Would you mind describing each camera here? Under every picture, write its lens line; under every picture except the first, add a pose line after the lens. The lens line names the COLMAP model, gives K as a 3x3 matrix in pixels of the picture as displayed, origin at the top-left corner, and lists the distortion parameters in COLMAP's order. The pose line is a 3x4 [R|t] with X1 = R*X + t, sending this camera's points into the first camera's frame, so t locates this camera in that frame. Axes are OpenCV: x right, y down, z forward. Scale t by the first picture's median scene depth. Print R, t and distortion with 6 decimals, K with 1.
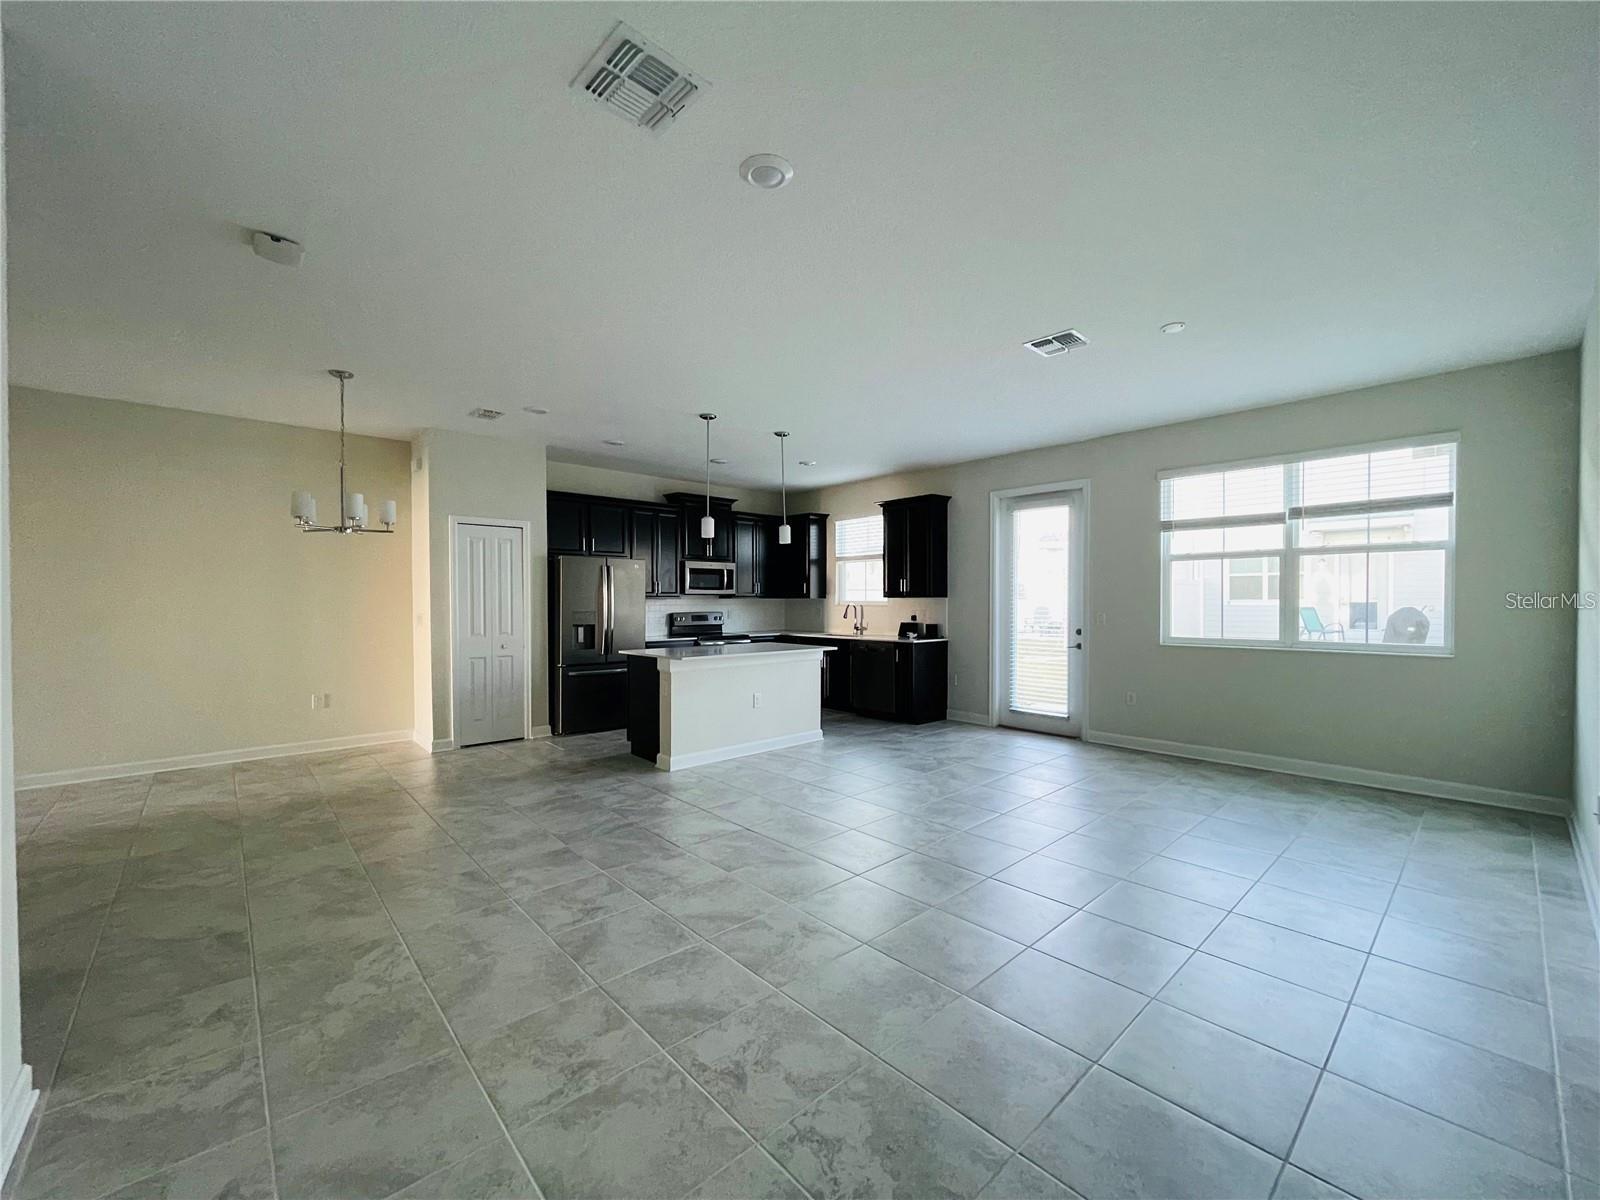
lens RADIAL K [[647.0, 0, 796.5], [0, 647.0, 607.4], [0, 0, 1]] dist [0.000946, -0.001273]
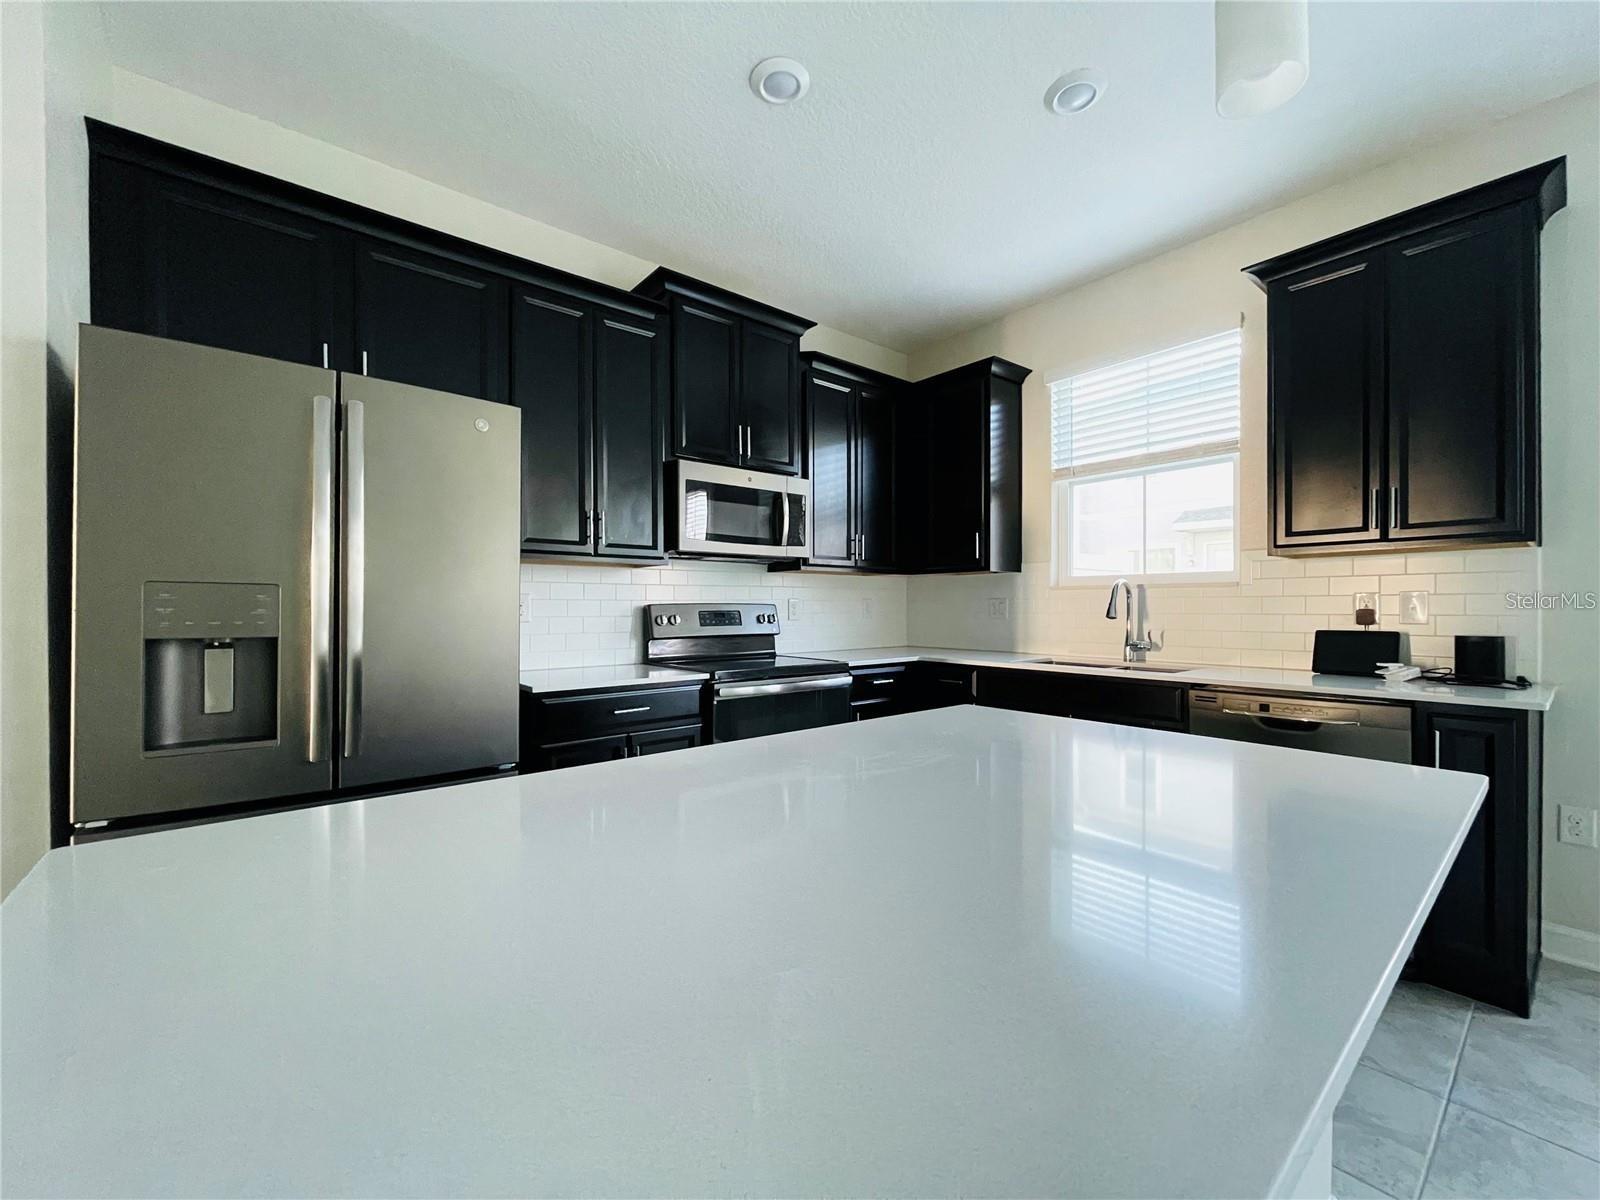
lens RADIAL K [[647.0, 0, 798.2], [0, 647.0, 609.7], [0, 0, 1]] dist [0.000946, -0.001273]
pose [[0.998645, -0.000671, -0.052033, -0.103337], [0.000384, 0.999985, -0.005522, 0.017064], [0.052036, 0.005495, 0.998630, 0.769255]]
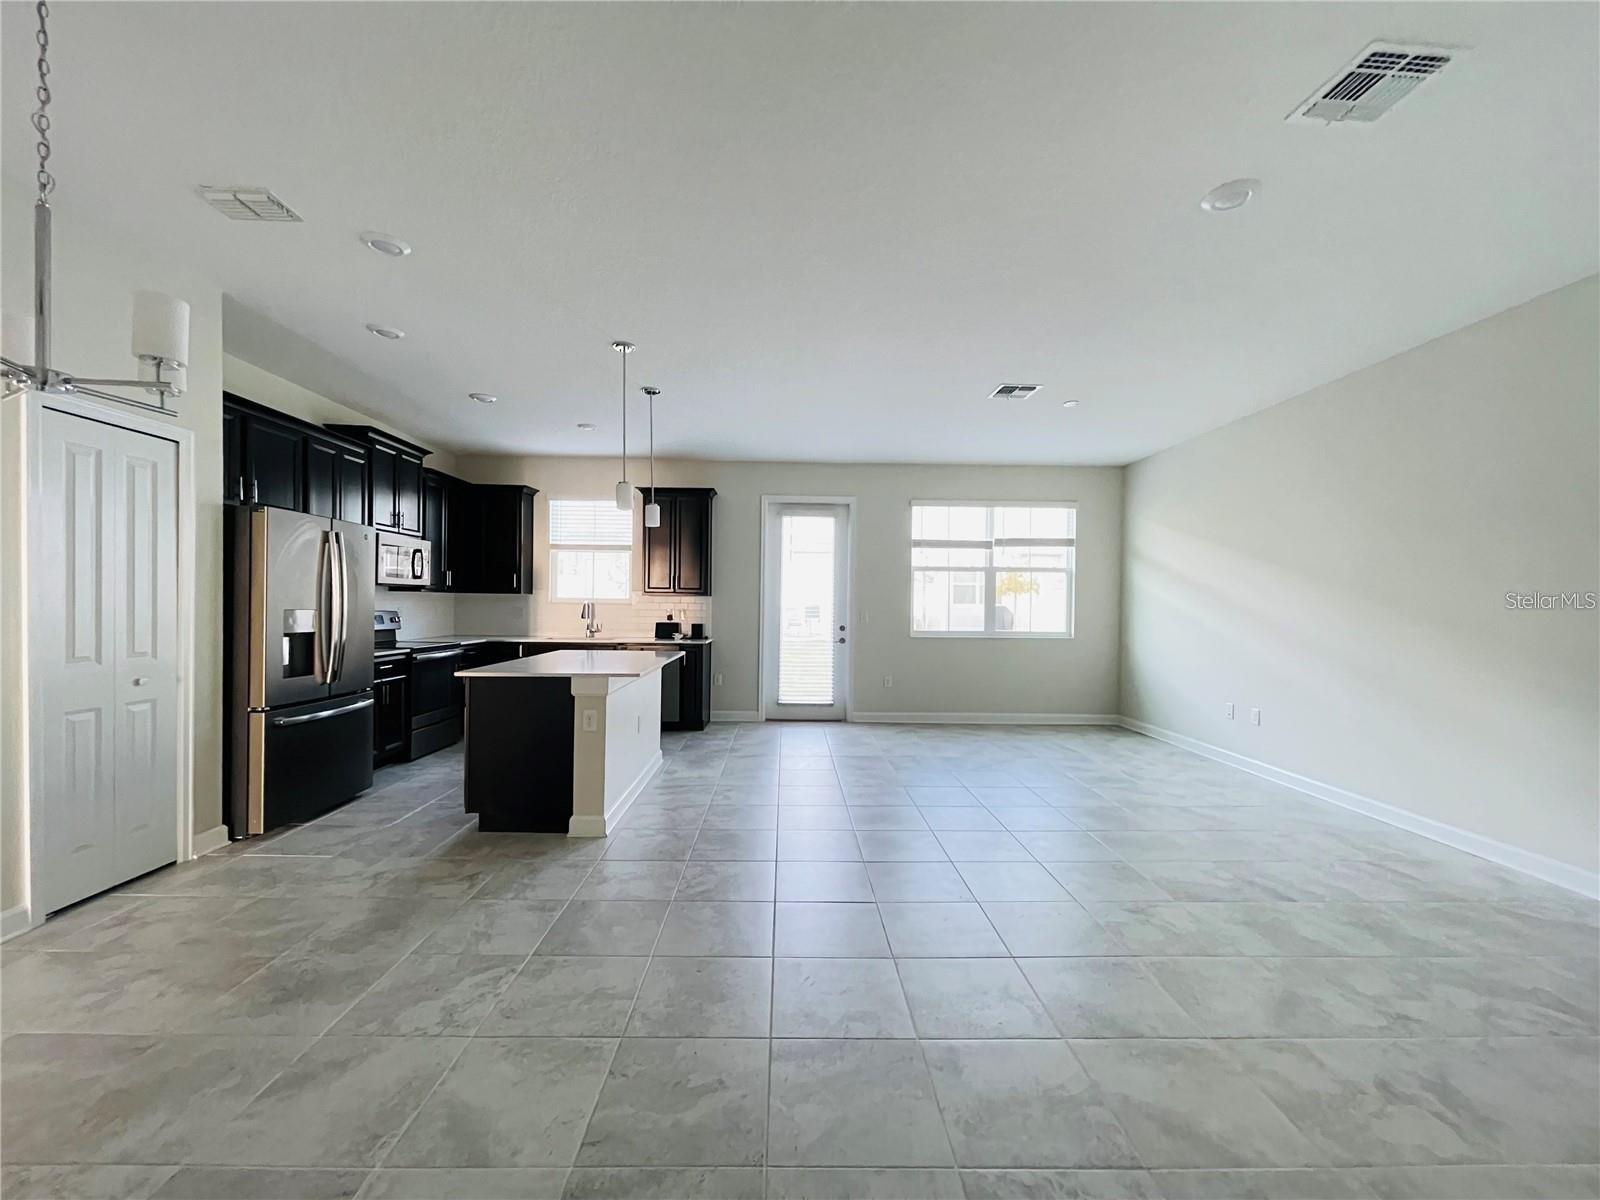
lens RADIAL K [[647.0, 0, 796.4], [0, 647.0, 608.3], [0, 0, 1]] dist [0.000946, -0.001273]
pose [[0.657307, 0.003389, 0.753616, -0.465116], [-0.005492, 0.999985, 0.000294, 0.002333], [-0.753603, -0.004332, 0.657315, 0.296902]]
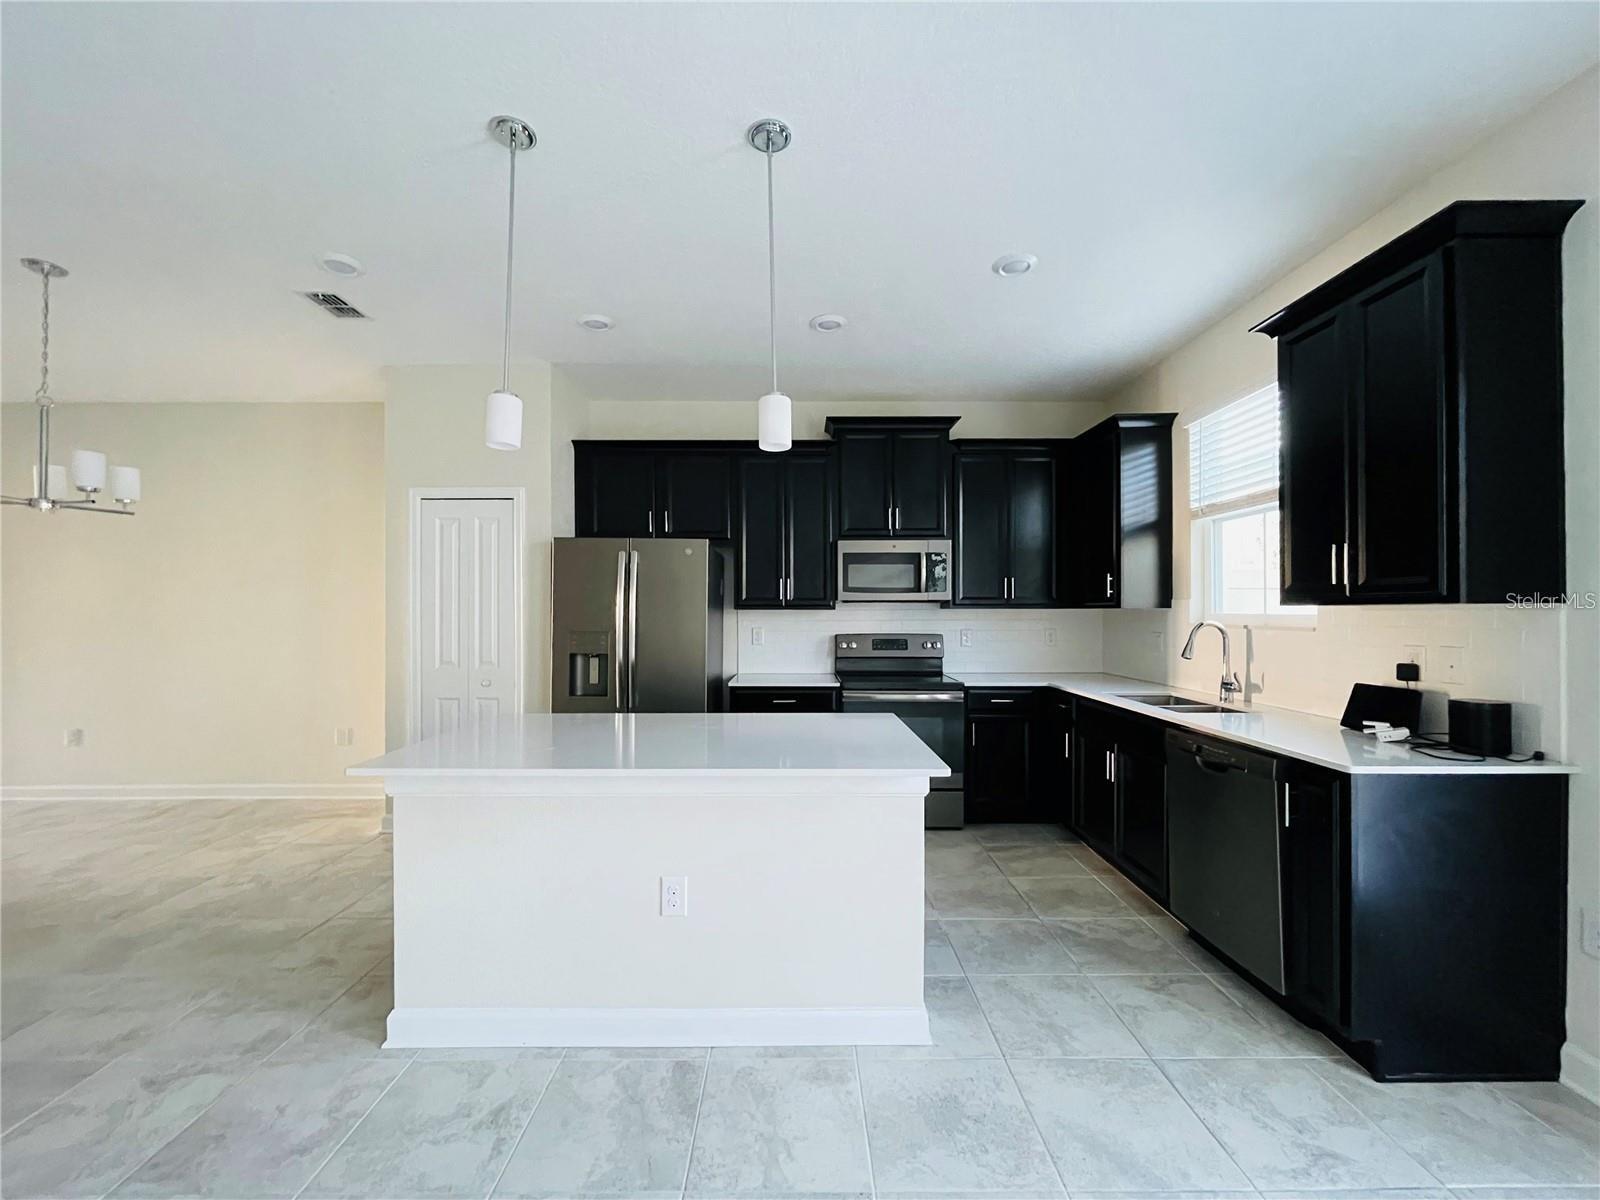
lens RADIAL K [[647.0, 0, 795.6], [0, 647.0, 609.1], [0, 0, 1]] dist [0.000946, -0.001273]
pose [[0.743137, -0.001685, -0.669138, 0.200286], [-0.007193, 0.999919, -0.010507, -0.009101], [0.669101, 0.012621, 0.743064, 0.682600]]
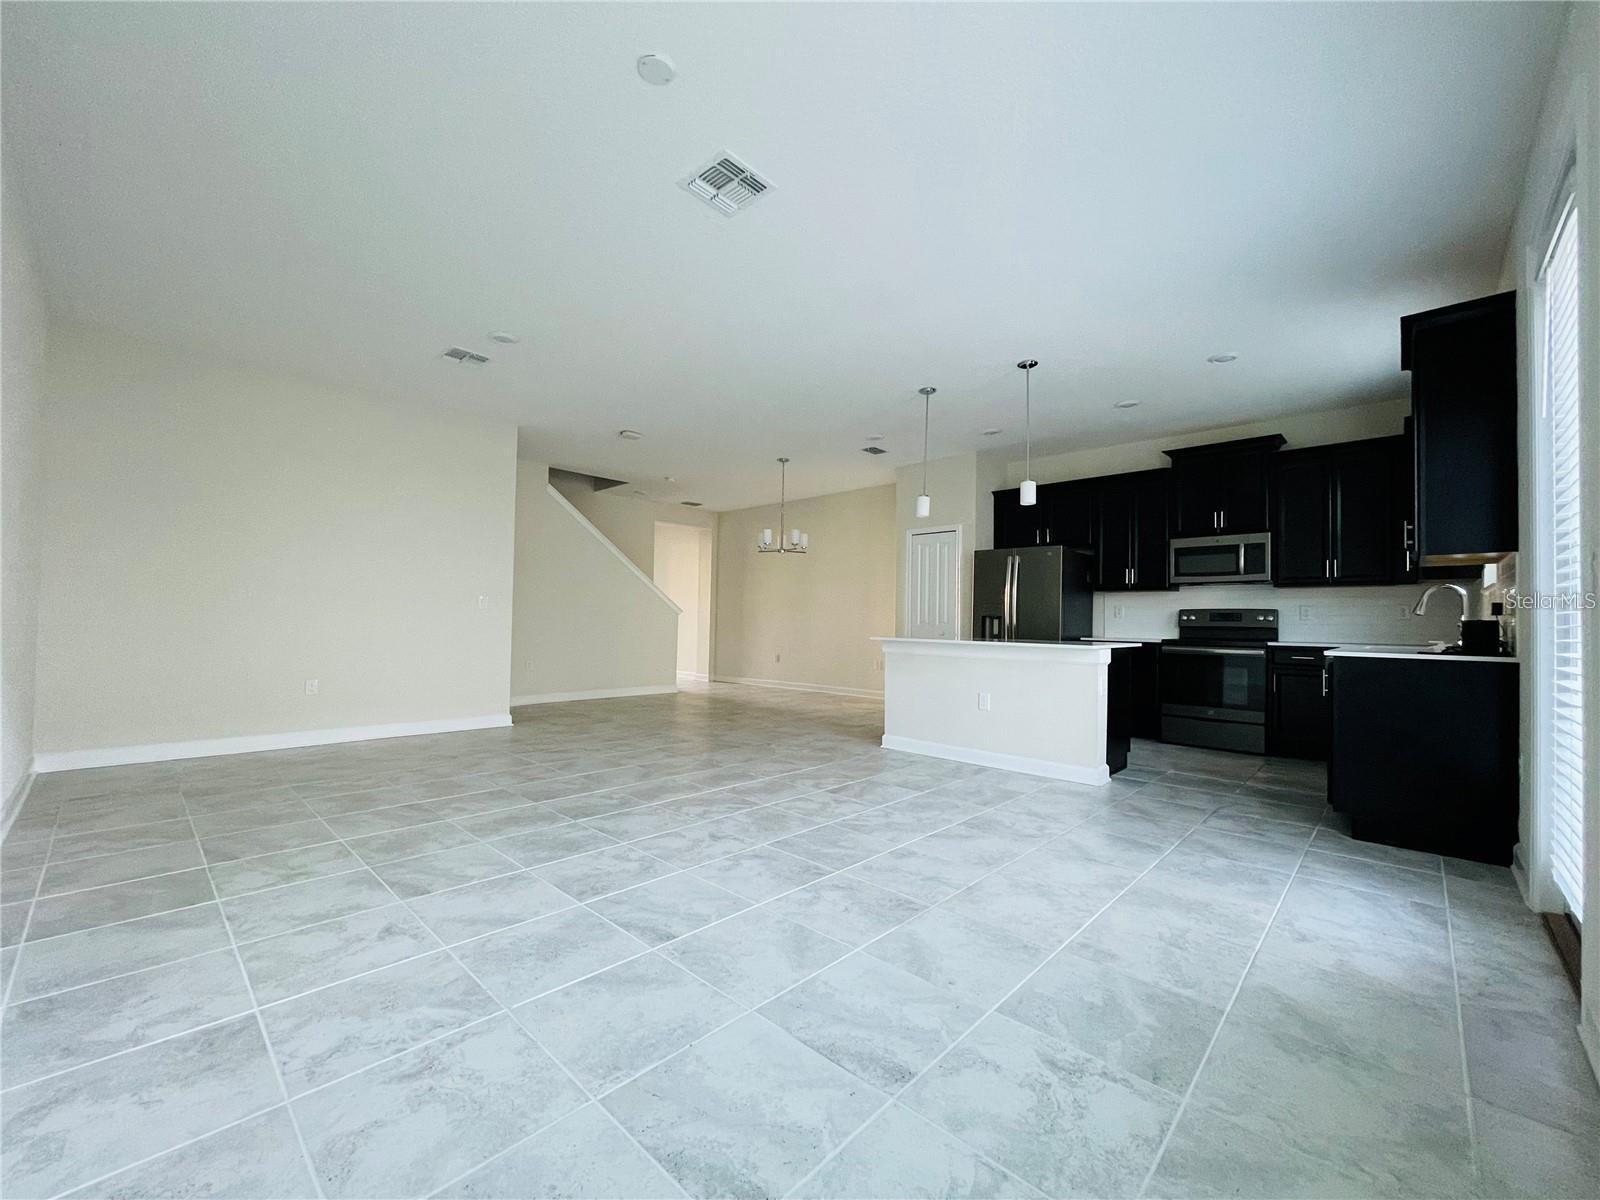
lens RADIAL K [[647.0, 0, 792.3], [0, 647.0, 608.4], [0, 0, 1]] dist [0.000946, -0.001273]
pose [[0.068830, -0.018607, -0.997455, 0.658529], [-0.025142, 0.999476, -0.020379, 0.041959], [0.997312, 0.026481, 0.068326, 0.610668]]
